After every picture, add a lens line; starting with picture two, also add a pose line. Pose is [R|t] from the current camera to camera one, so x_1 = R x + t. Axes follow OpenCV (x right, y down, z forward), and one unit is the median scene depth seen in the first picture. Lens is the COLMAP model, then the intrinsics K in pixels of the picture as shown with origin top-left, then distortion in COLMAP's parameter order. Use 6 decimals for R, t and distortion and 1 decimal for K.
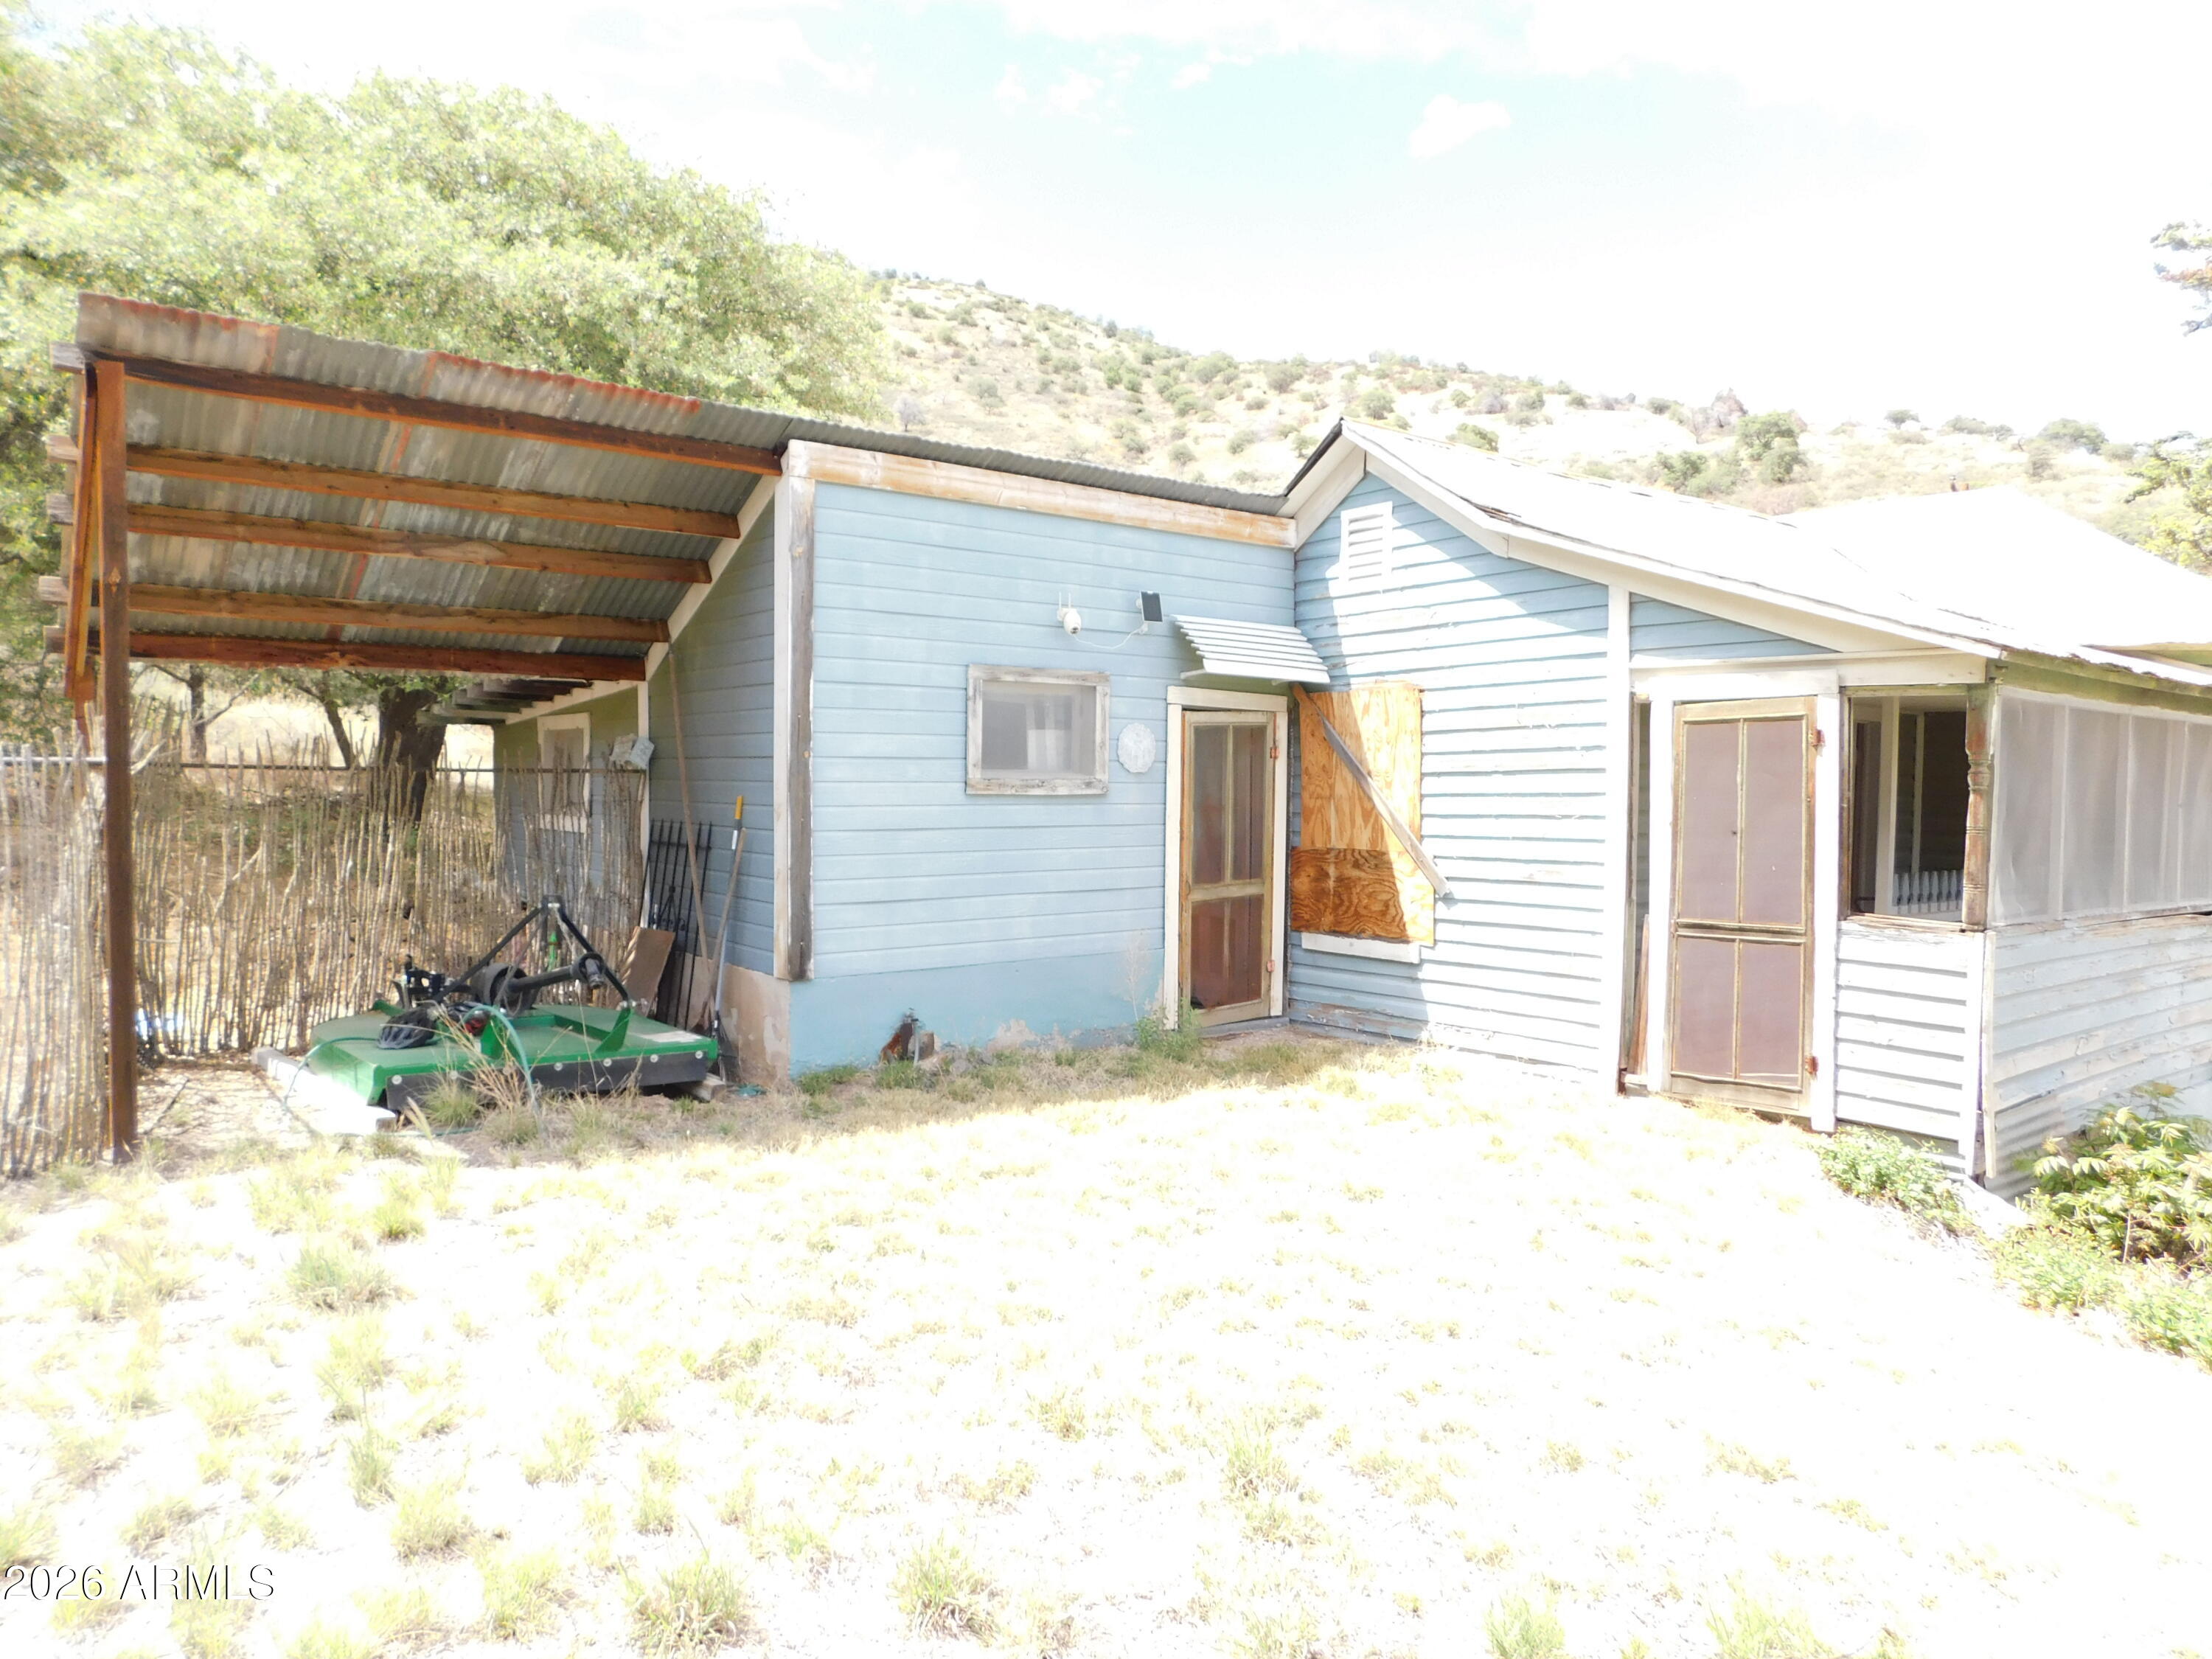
lens RADIAL K [[1462.6, 0, 1112.4], [0, 1462.6, 824.9], [0, 0, 1]] dist [-0.037619, 0.002417]
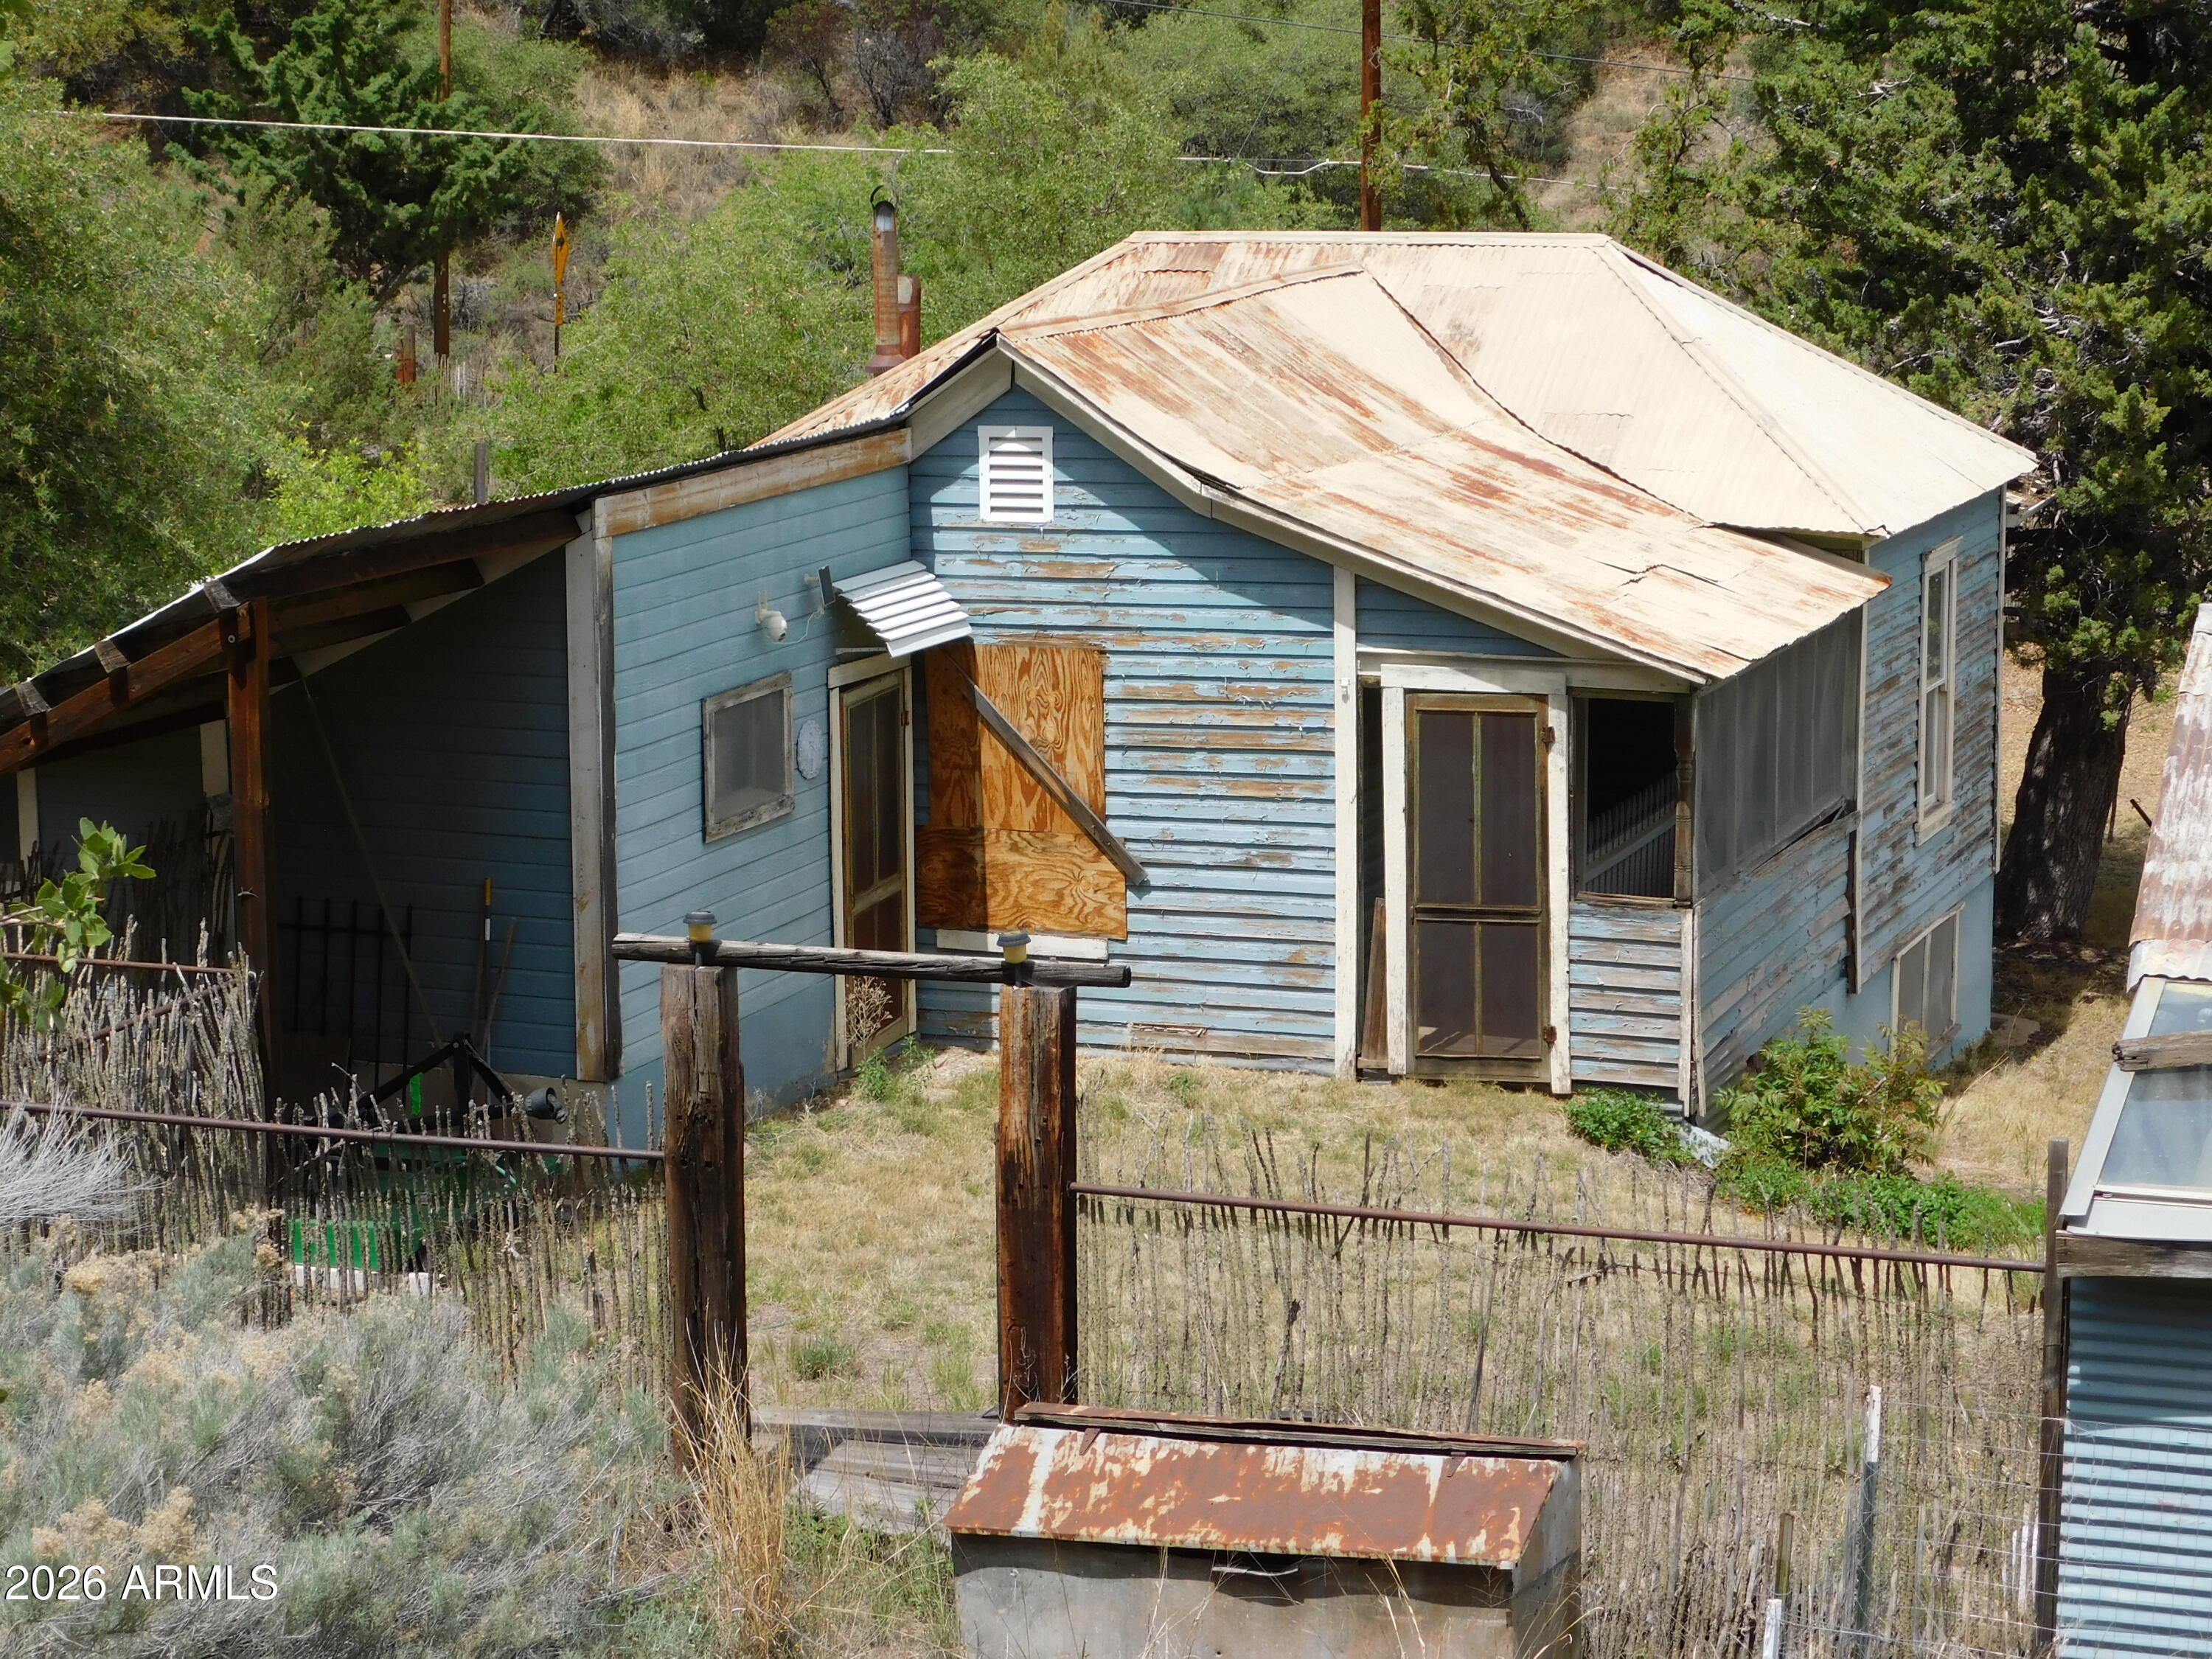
lens RADIAL K [[4597.5, 0, 1105.9], [0, 4597.5, 829.2], [0, 0, 1]] dist [-0.084981, 0.000000]
pose [[0.863440, -0.107131, 0.492944, -1.355702], [0.037200, 0.988051, 0.149573, -0.468975], [-0.503078, -0.110810, 0.857108, -1.608825]]
